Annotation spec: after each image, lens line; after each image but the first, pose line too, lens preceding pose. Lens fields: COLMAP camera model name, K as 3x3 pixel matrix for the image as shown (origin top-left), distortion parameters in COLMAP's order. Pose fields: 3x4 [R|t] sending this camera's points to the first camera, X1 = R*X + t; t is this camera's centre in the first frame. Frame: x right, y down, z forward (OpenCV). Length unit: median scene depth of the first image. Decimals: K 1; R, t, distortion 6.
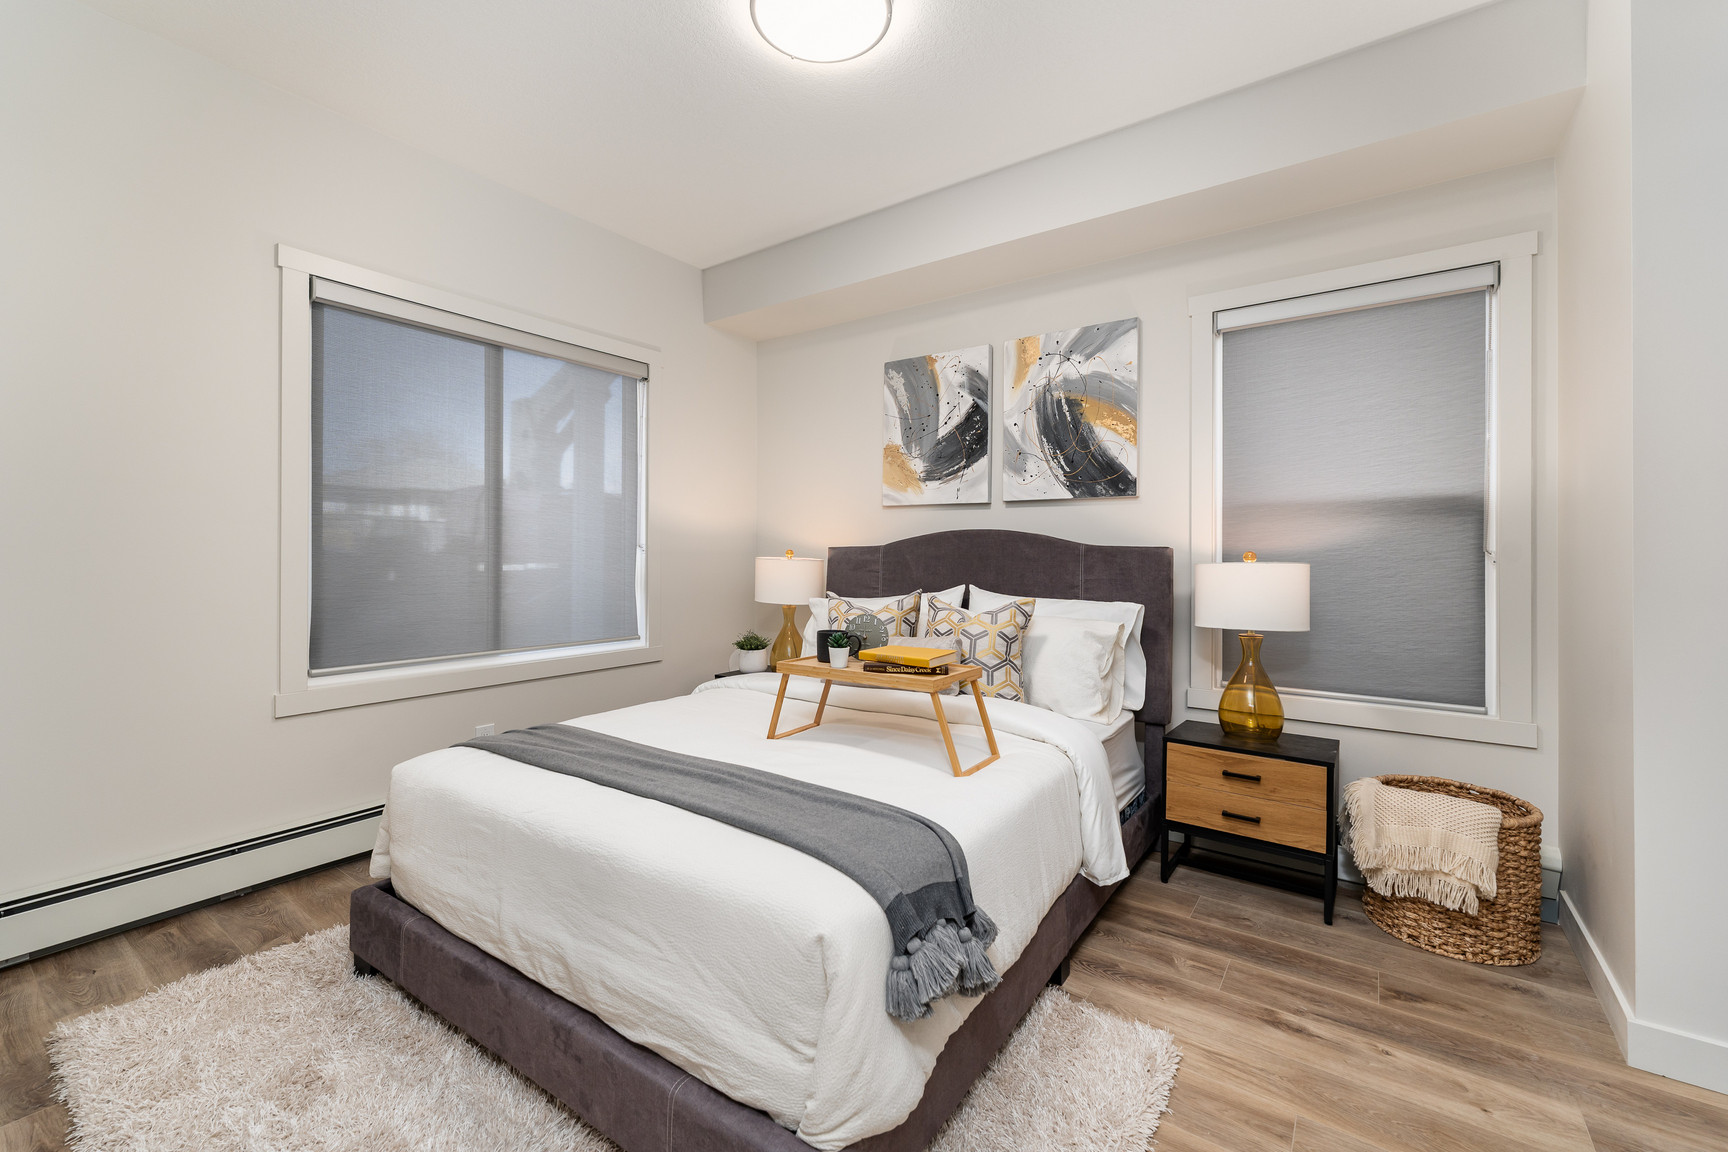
lens RADIAL K [[712.9, 0, 864.2], [0, 712.9, 558.2], [0, 0, 1]] dist [0.000147, -0.000036]
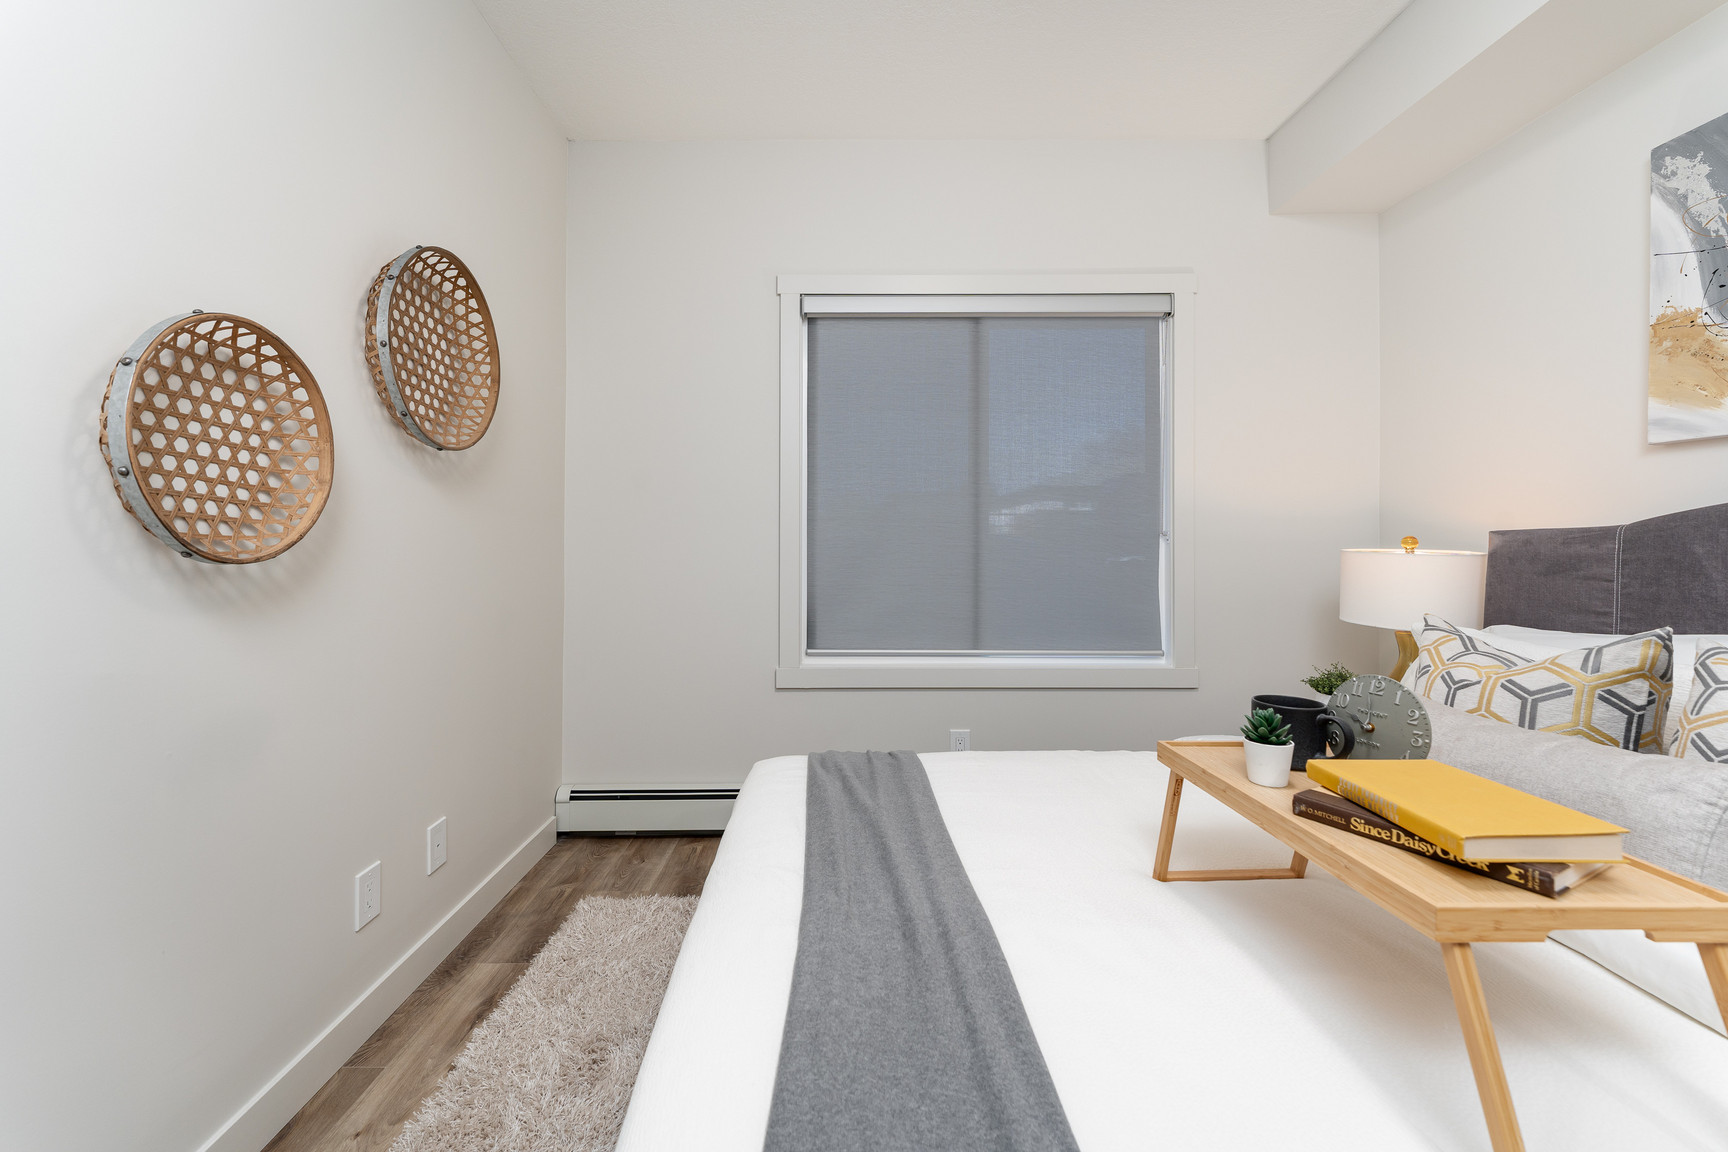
lens RADIAL K [[706.5, 0, 837.2], [0, 706.5, 540.6], [0, 0, 1]] dist [-0.000742, -0.000269]
pose [[0.572945, -0.007408, -0.819560, 0.111552], [-0.003029, 0.999933, -0.011155, -0.000775], [0.819588, 0.008874, 0.572884, 0.296737]]
